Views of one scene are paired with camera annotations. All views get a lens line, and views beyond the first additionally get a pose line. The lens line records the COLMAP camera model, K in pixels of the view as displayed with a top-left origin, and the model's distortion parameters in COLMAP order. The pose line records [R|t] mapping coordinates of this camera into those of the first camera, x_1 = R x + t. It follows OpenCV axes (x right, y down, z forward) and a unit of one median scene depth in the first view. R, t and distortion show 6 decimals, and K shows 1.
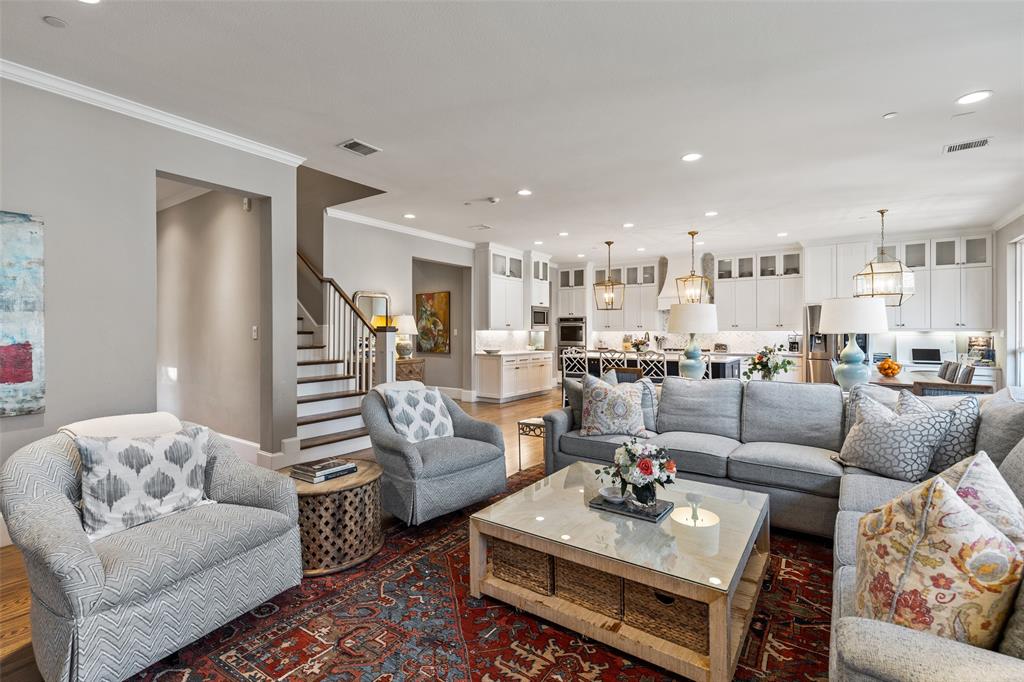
lens RADIAL K [[463.7, 0, 512.4], [0, 463.7, 331.6], [0, 0, 1]] dist [0.005388, 0.000061]
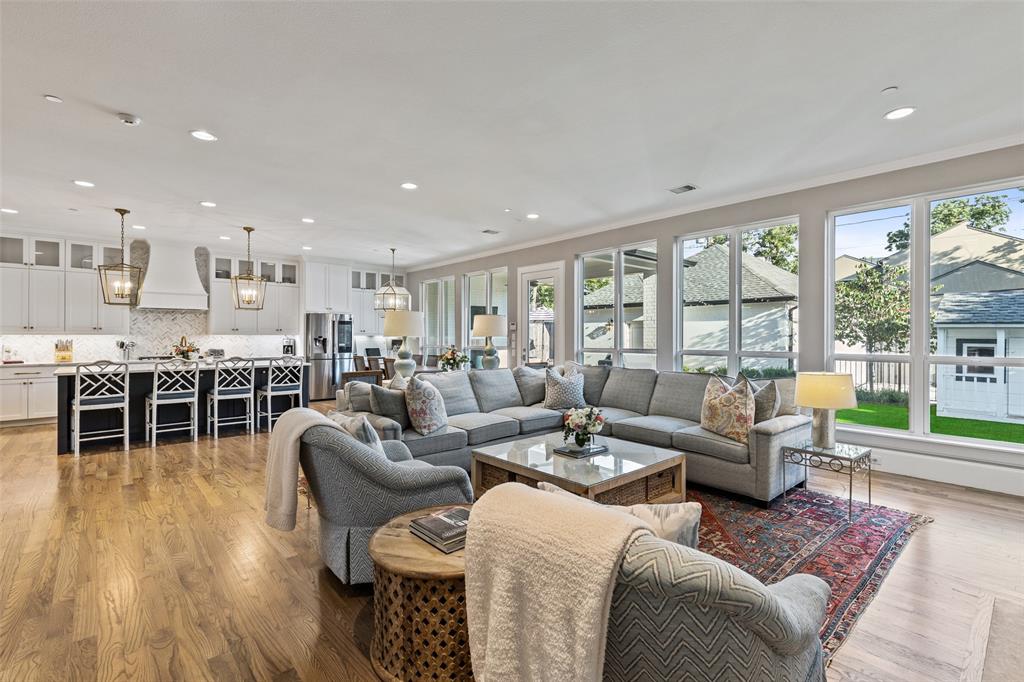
lens RADIAL K [[463.7, 0, 512.6], [0, 463.7, 340.6], [0, 0, 1]] dist [0.005388, 0.000061]
pose [[0.230866, -0.010168, 0.972932, -0.478855], [-0.000611, 0.999944, 0.010595, 0.000020], [-0.972985, -0.003040, 0.230847, 0.329607]]
